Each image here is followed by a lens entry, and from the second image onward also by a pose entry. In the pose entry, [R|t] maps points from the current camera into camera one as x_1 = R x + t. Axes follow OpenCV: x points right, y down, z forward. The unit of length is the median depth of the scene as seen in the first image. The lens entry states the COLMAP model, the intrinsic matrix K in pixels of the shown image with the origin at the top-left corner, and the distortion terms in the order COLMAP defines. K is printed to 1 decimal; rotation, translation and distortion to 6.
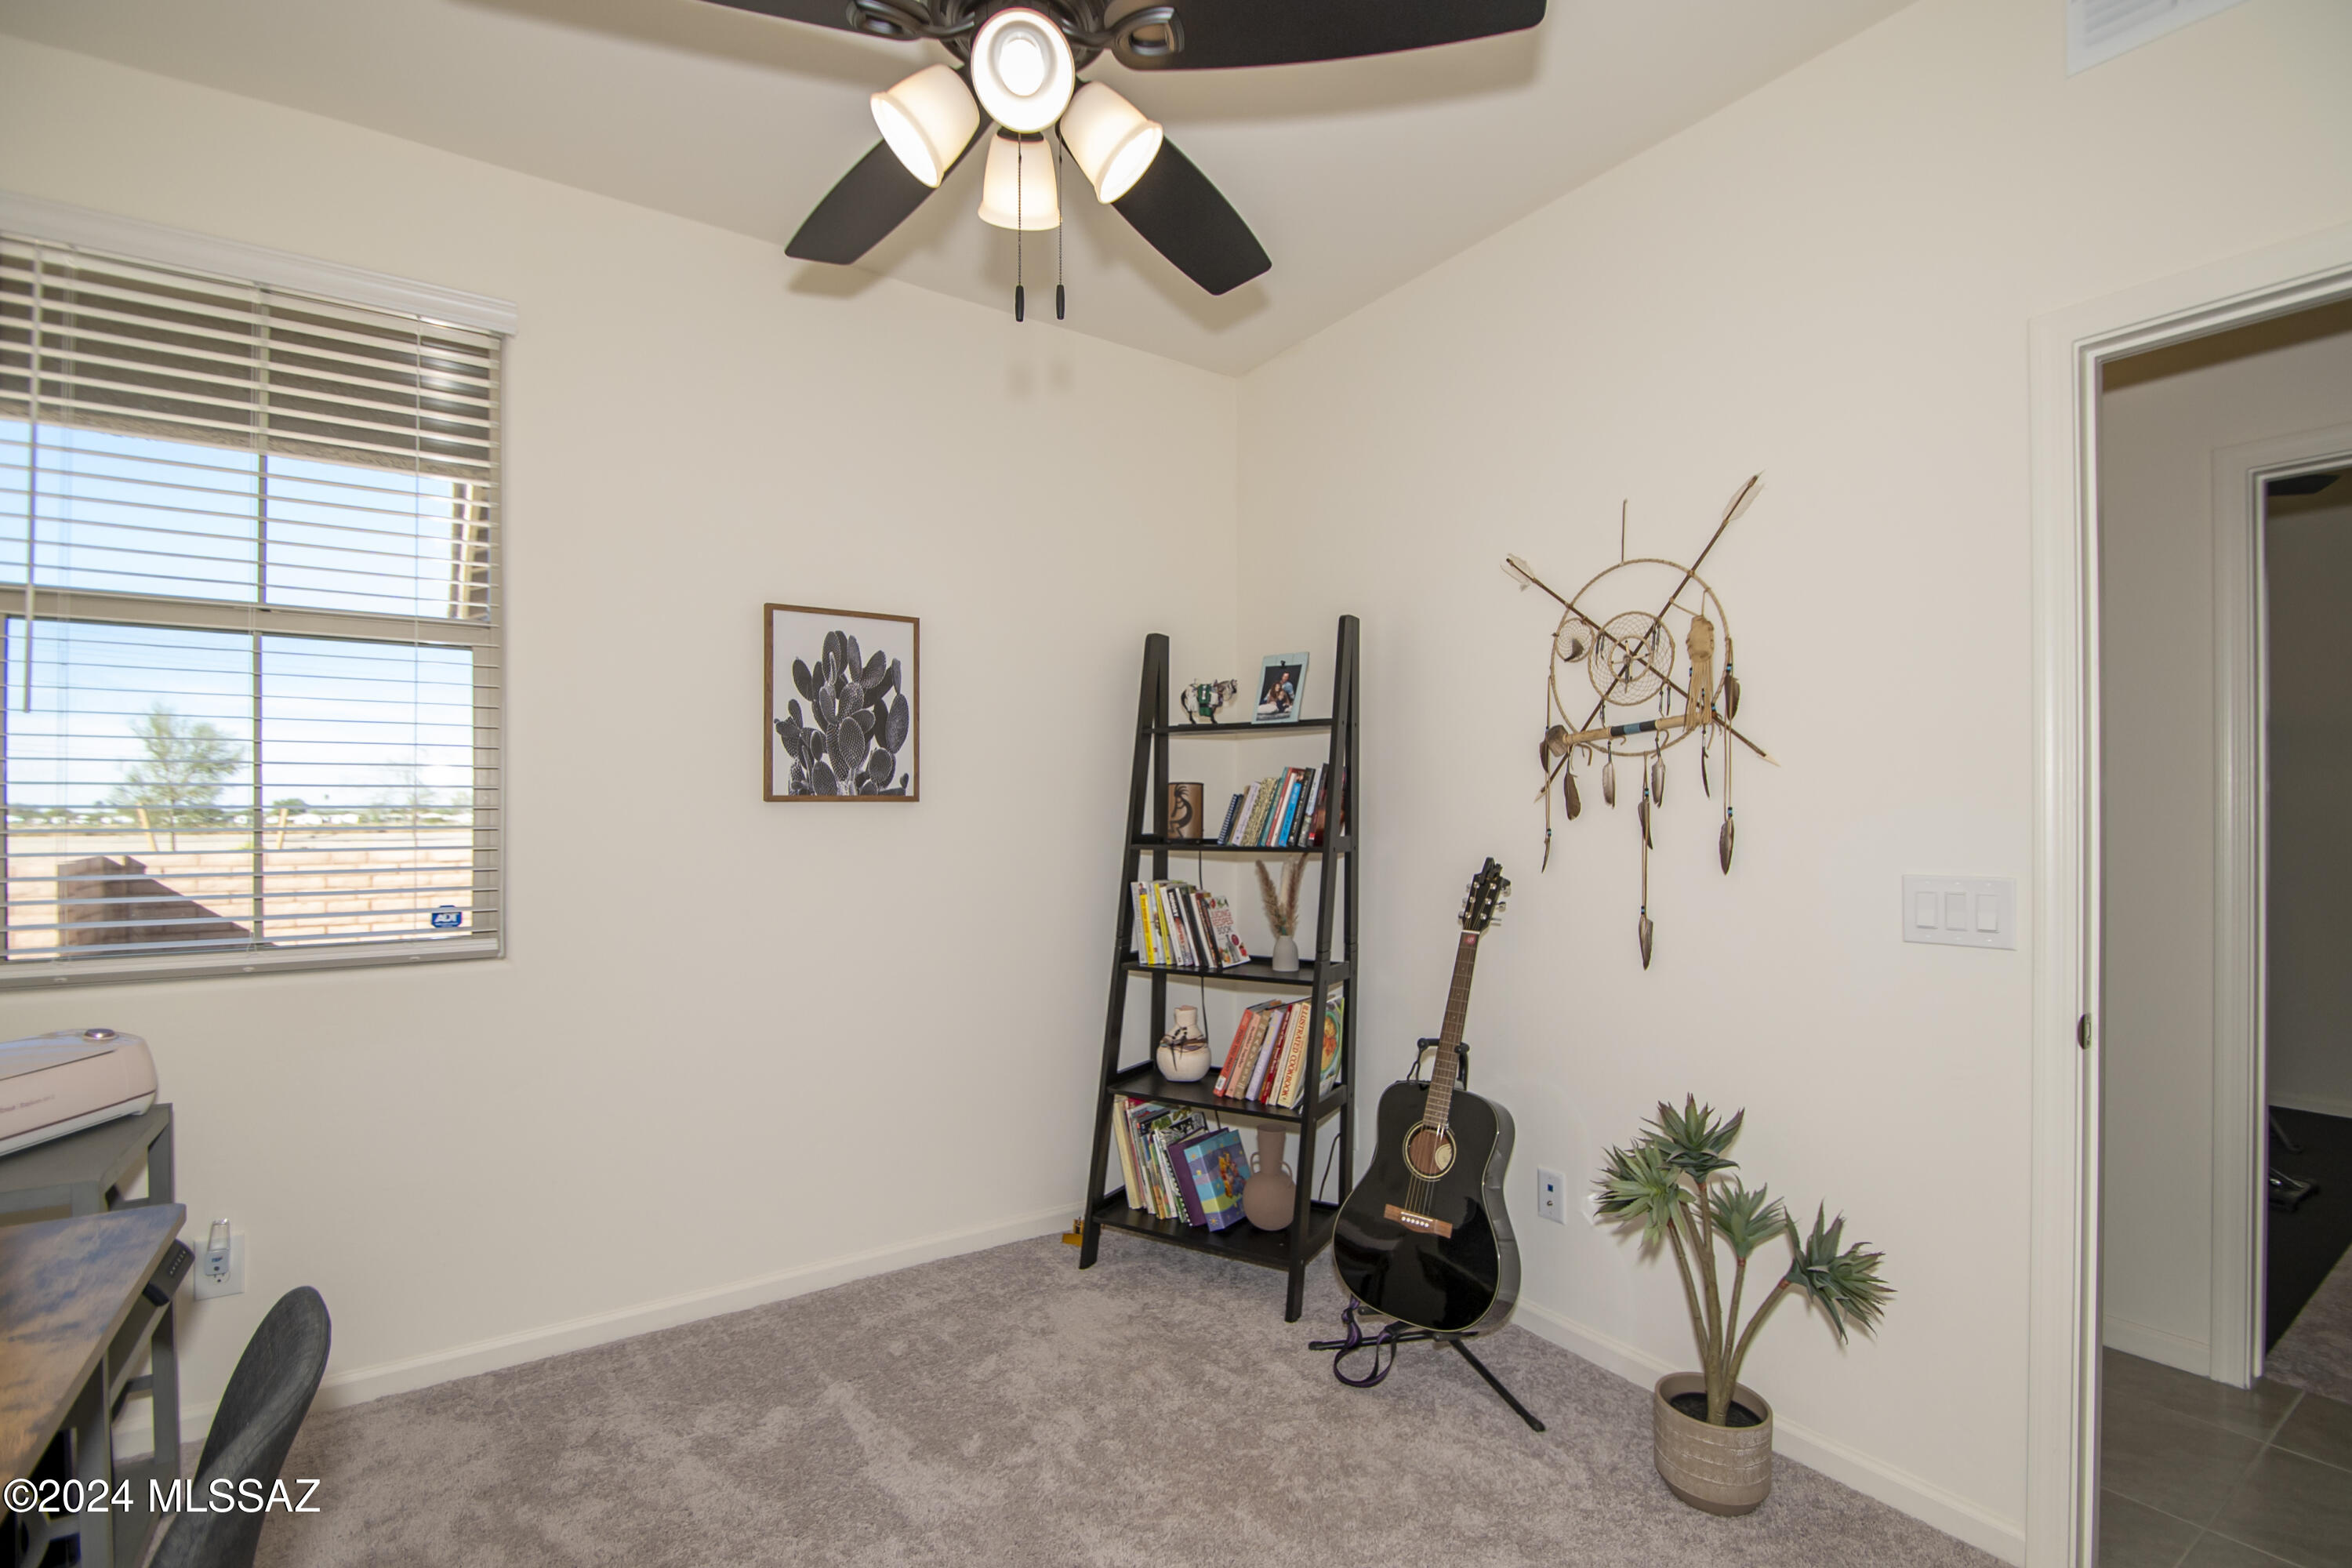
lens RADIAL K [[1050.8, 0, 1167.9], [0, 1050.8, 800.2], [0, 0, 1]] dist [0.008390, -0.013239]
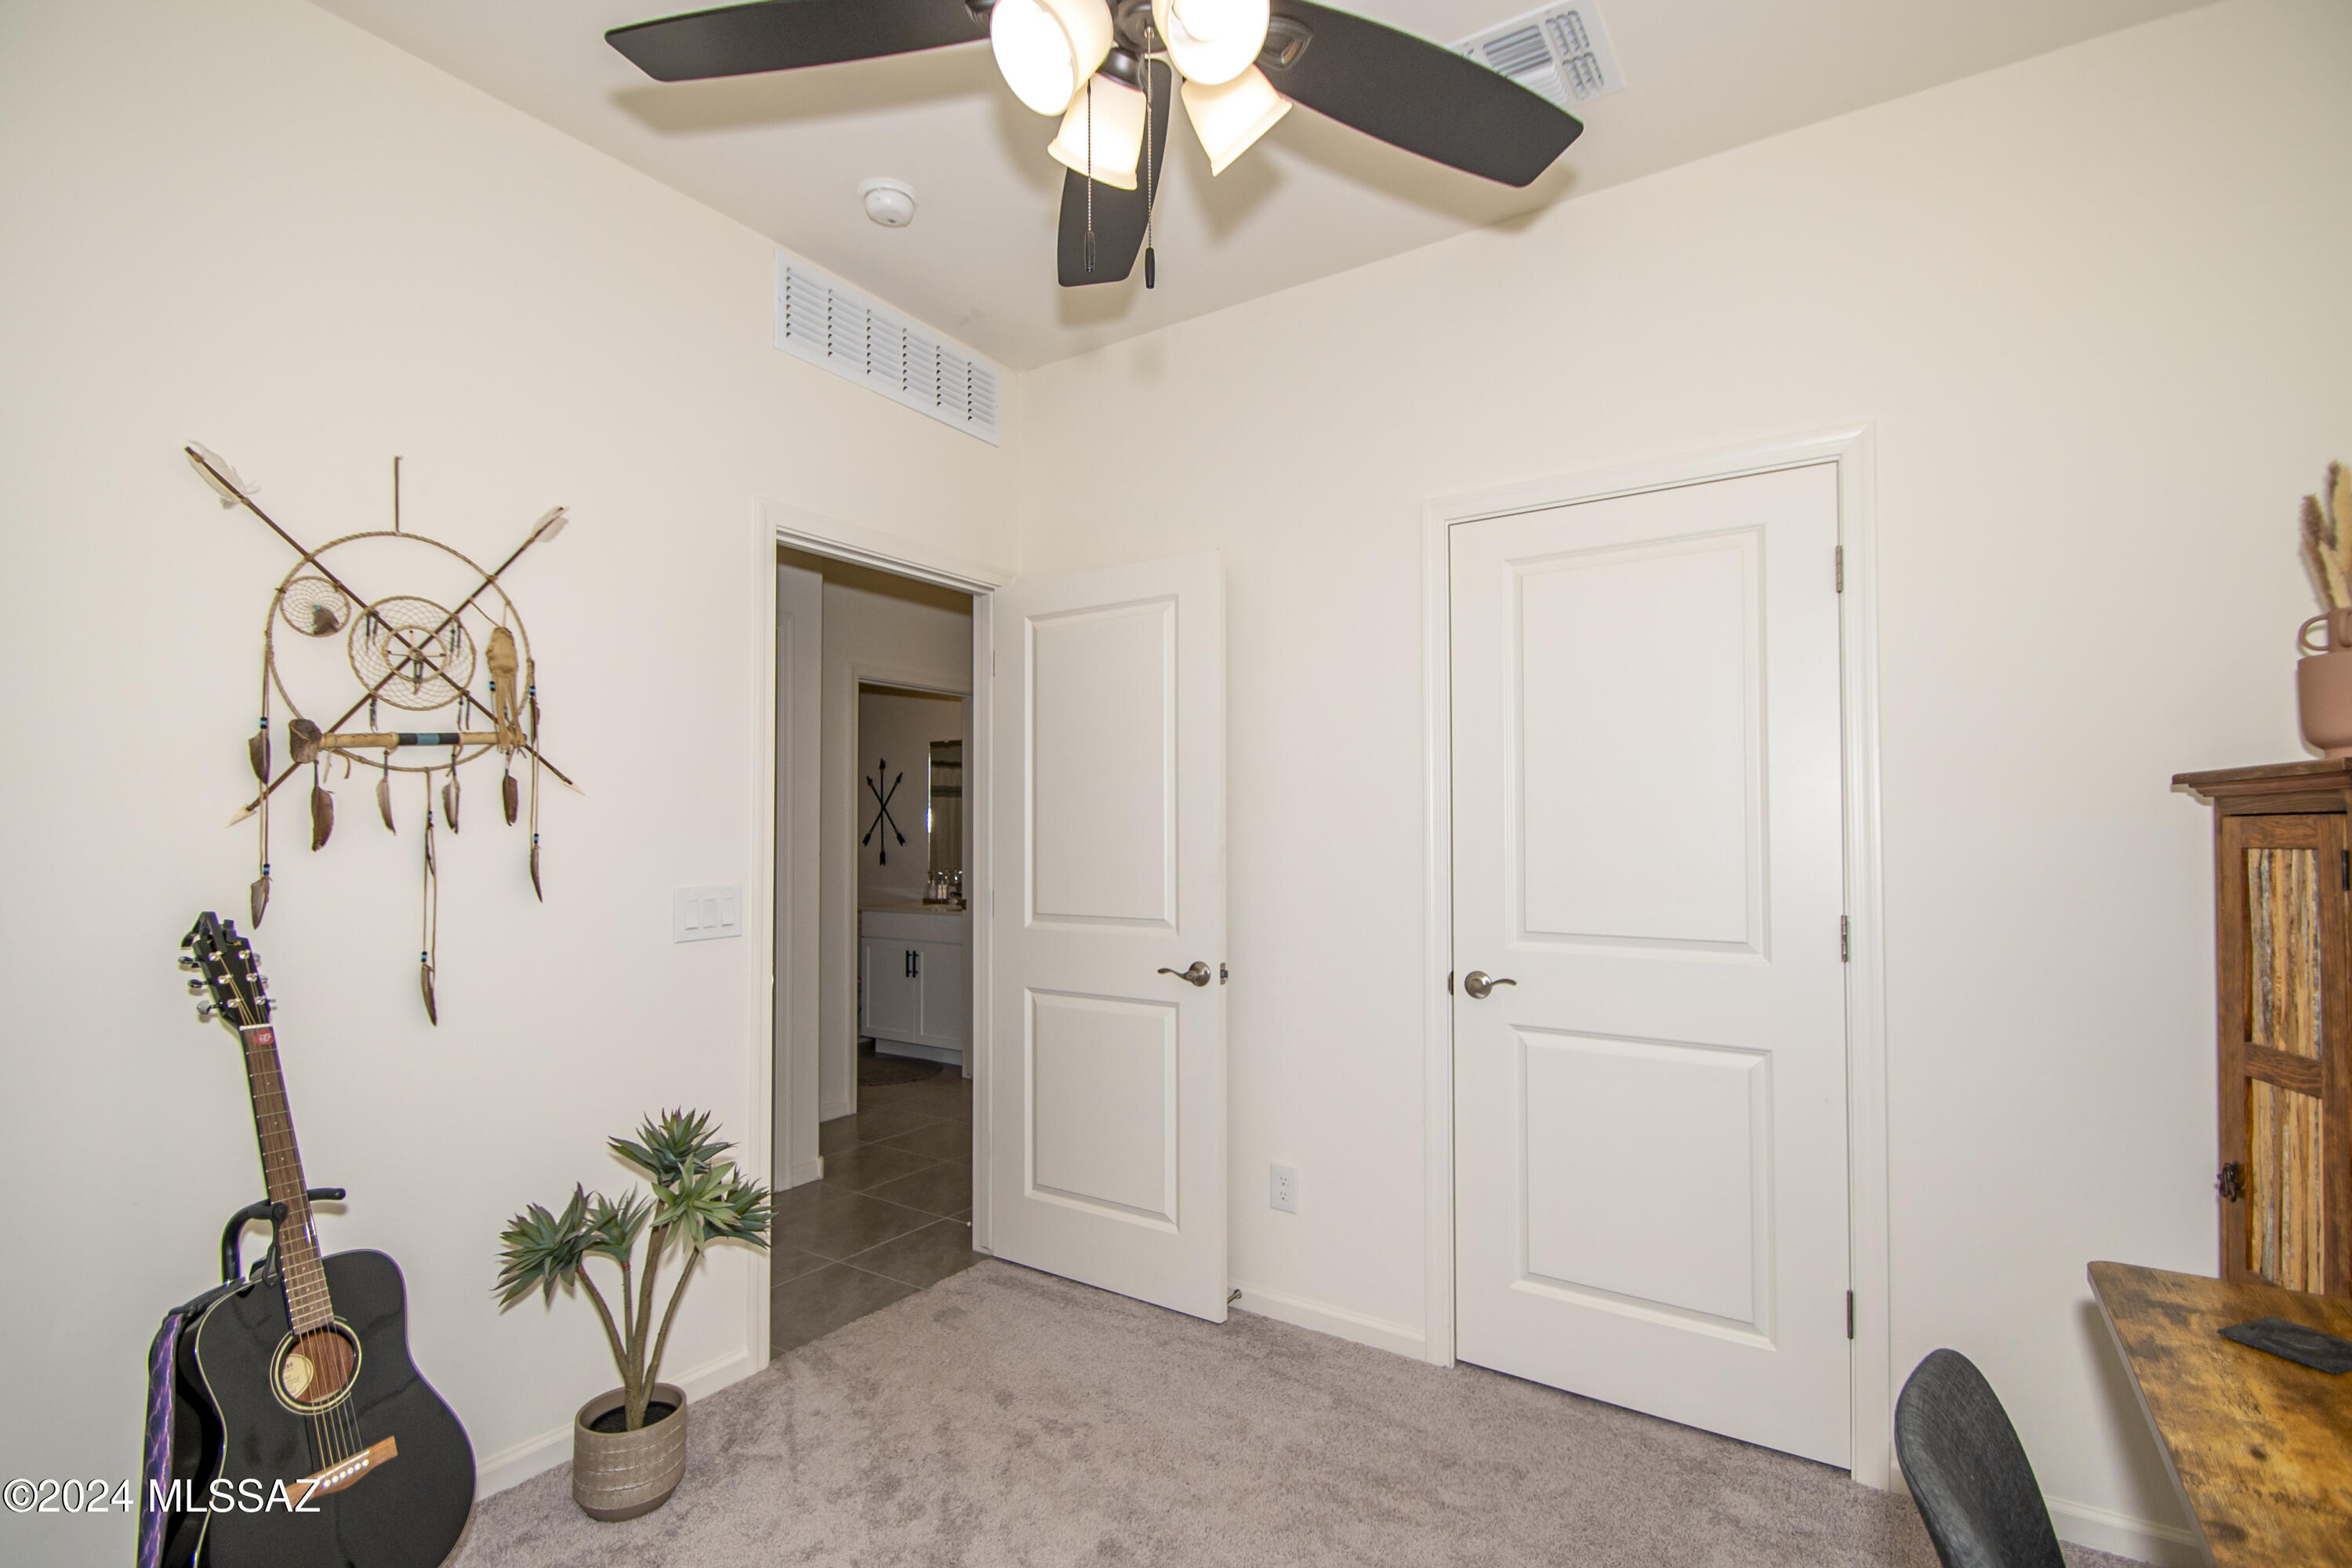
lens RADIAL K [[1050.8, 0, 1168.3], [0, 1050.8, 805.5], [0, 0, 1]] dist [0.008390, -0.013239]
pose [[-0.377934, 0.030052, 0.925345, -0.470660], [-0.004691, 0.999398, -0.034373, 0.009154], [-0.925820, -0.017332, -0.377566, 0.656235]]
